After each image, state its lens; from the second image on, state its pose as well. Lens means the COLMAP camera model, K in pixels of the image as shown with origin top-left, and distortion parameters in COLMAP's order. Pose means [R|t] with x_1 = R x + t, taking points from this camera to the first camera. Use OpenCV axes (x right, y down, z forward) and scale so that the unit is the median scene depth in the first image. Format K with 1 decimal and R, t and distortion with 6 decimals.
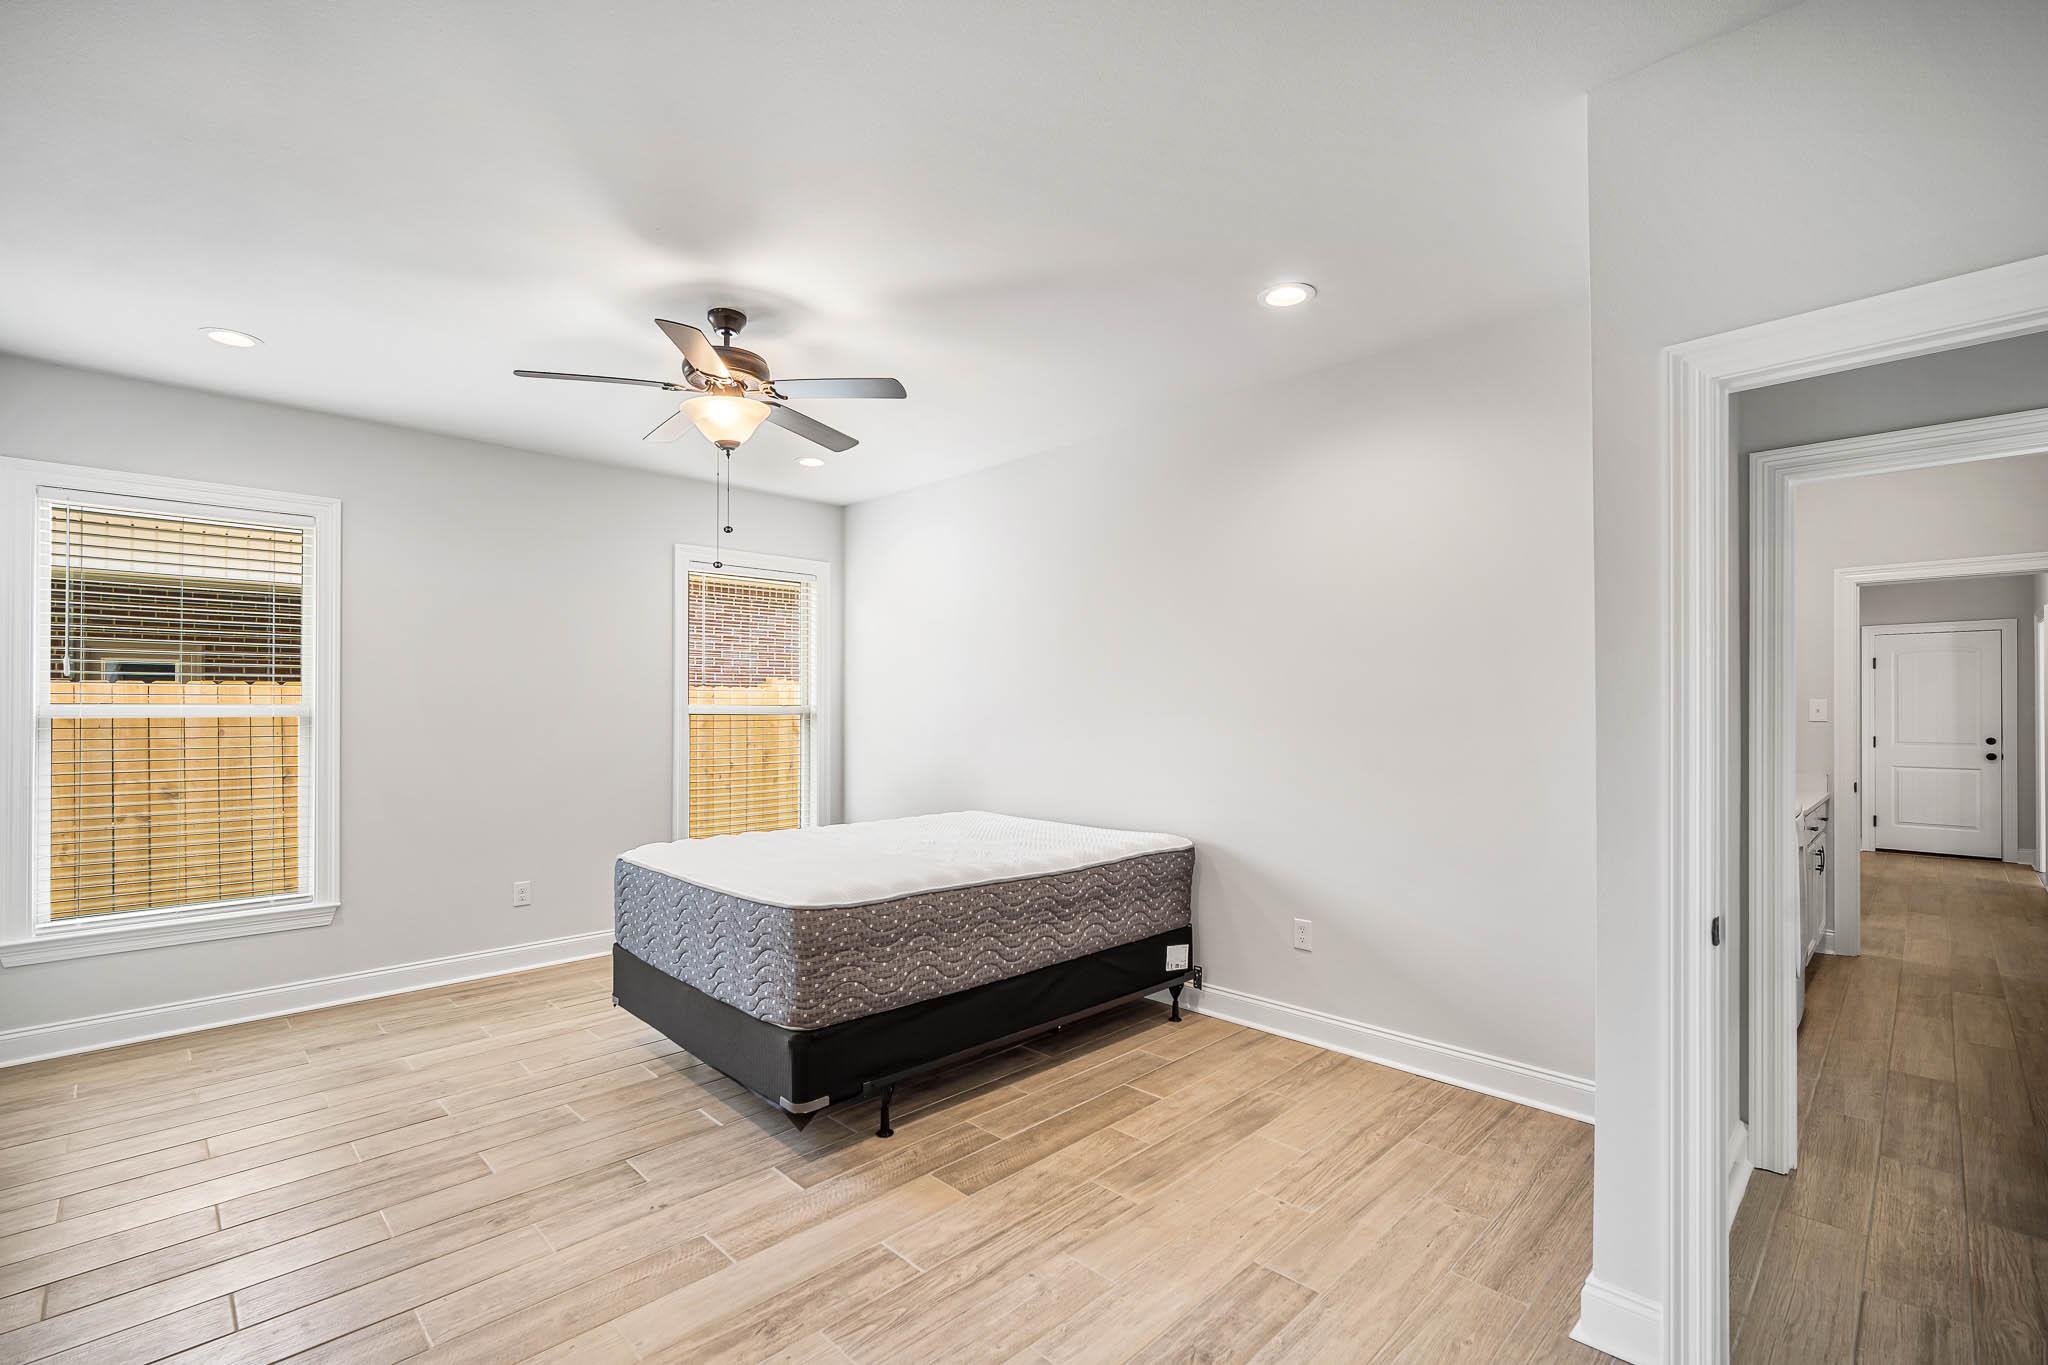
lens RADIAL K [[912.4, 0, 1017.5], [0, 912.4, 697.4], [0, 0, 1]] dist [-0.001625, -0.000225]
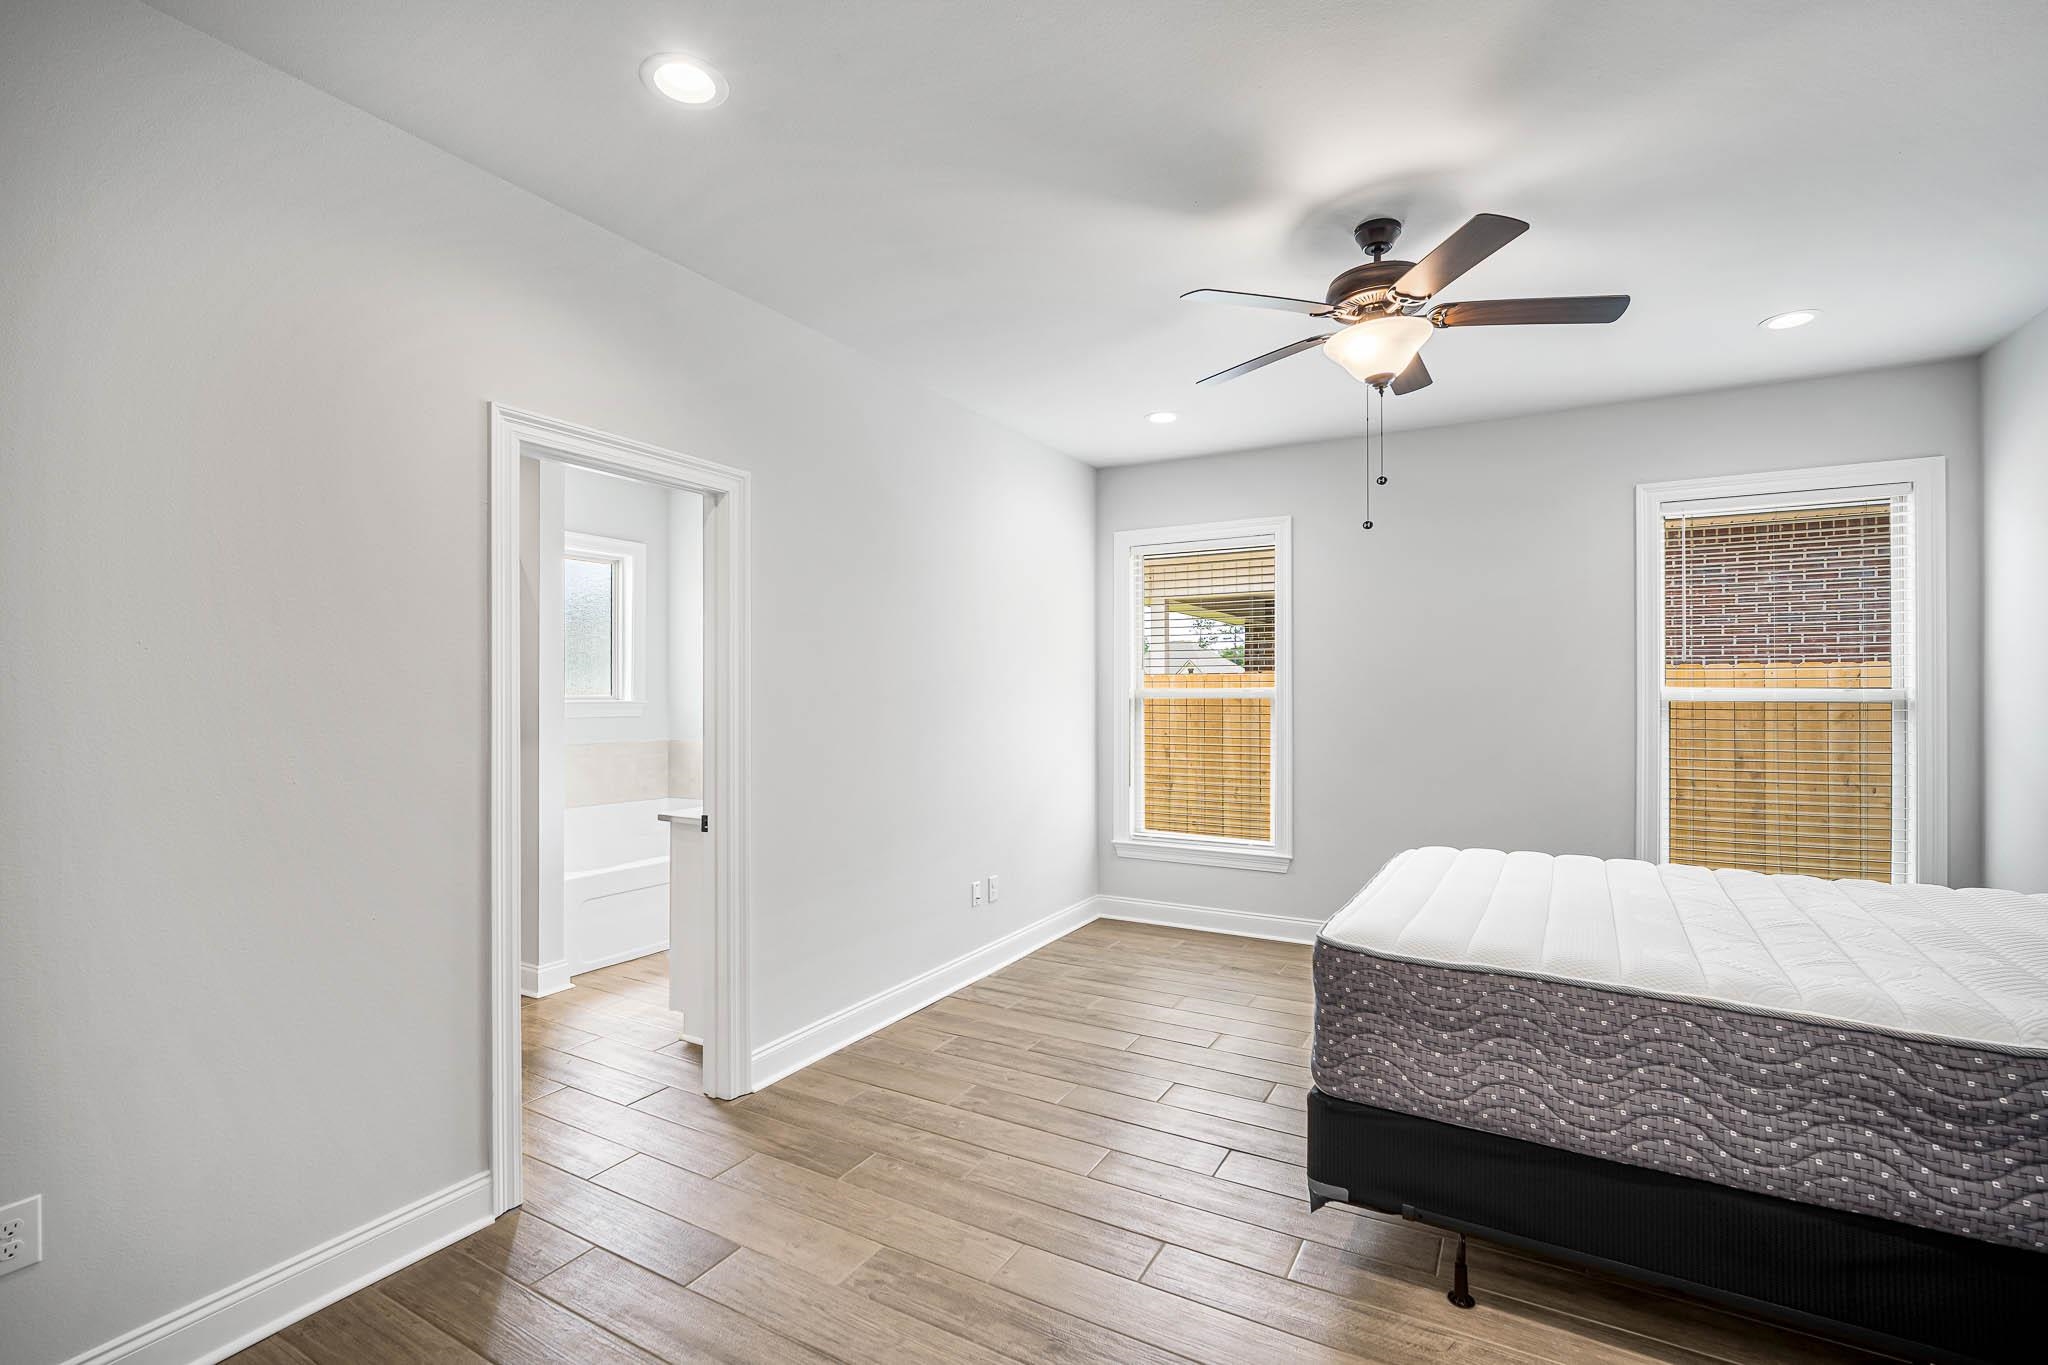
lens RADIAL K [[912.4, 0, 1017.3], [0, 912.4, 686.8], [0, 0, 1]] dist [-0.001625, -0.000225]
pose [[0.284162, -0.003074, -0.958771, 0.293203], [0.008094, 0.999967, -0.000807, 0.003228], [0.958742, -0.007531, 0.284178, 0.324742]]
